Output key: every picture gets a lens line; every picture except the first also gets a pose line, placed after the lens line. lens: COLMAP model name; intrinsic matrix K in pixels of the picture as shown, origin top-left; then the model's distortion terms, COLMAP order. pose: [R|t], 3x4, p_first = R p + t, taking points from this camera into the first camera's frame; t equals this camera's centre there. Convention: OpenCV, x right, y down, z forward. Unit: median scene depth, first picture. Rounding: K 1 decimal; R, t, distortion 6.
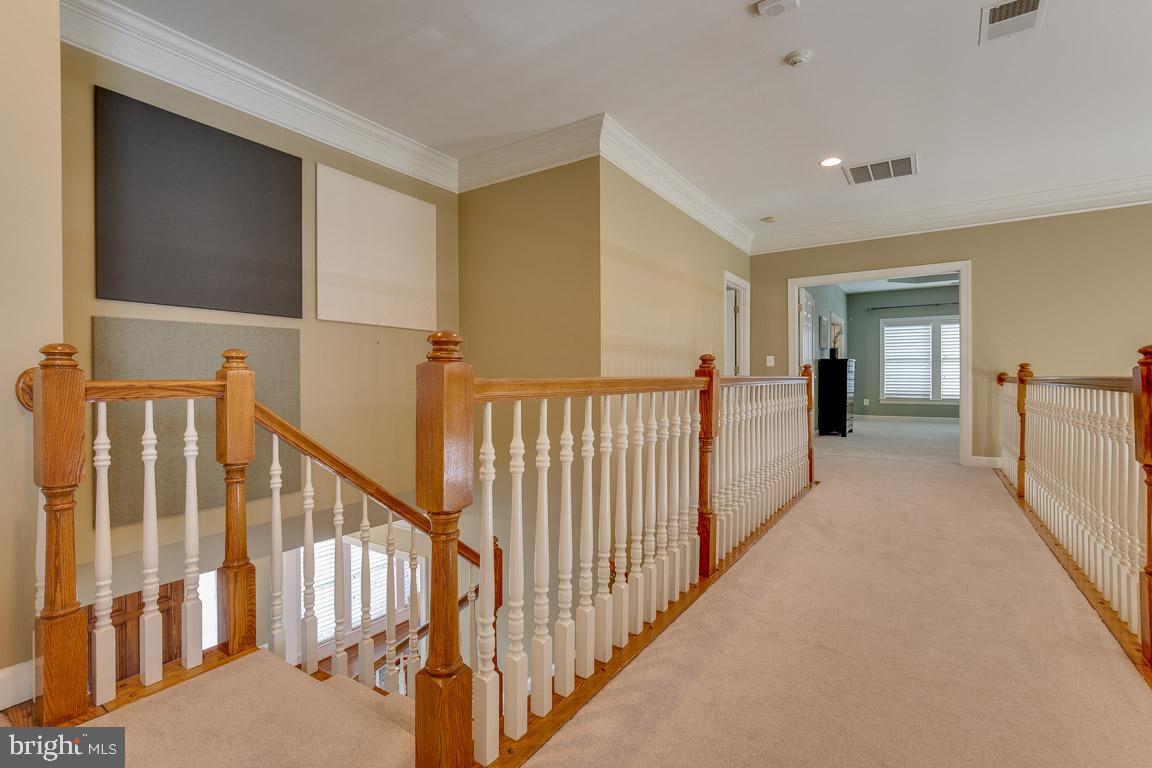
lens RADIAL K [[537.0, 0, 579.1], [0, 537.0, 379.1], [0, 0, 1]] dist [-0.002123, 0.001239]
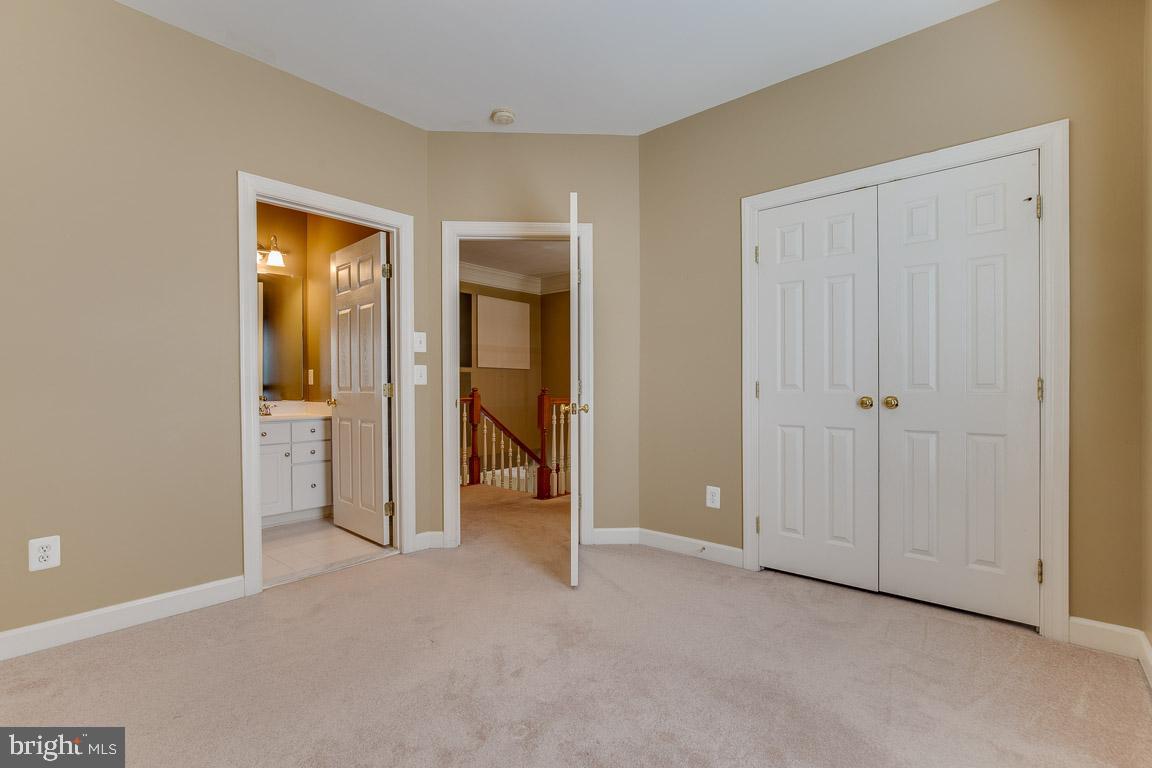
lens RADIAL K [[537.0, 0, 579.1], [0, 537.0, 379.1], [0, 0, 1]] dist [-0.002123, 0.001239]
pose [[0.991221, -0.006672, -0.132050, 0.170565], [0.005362, 0.999933, -0.010275, -0.031609], [0.132110, 0.009477, 0.991190, -0.920567]]
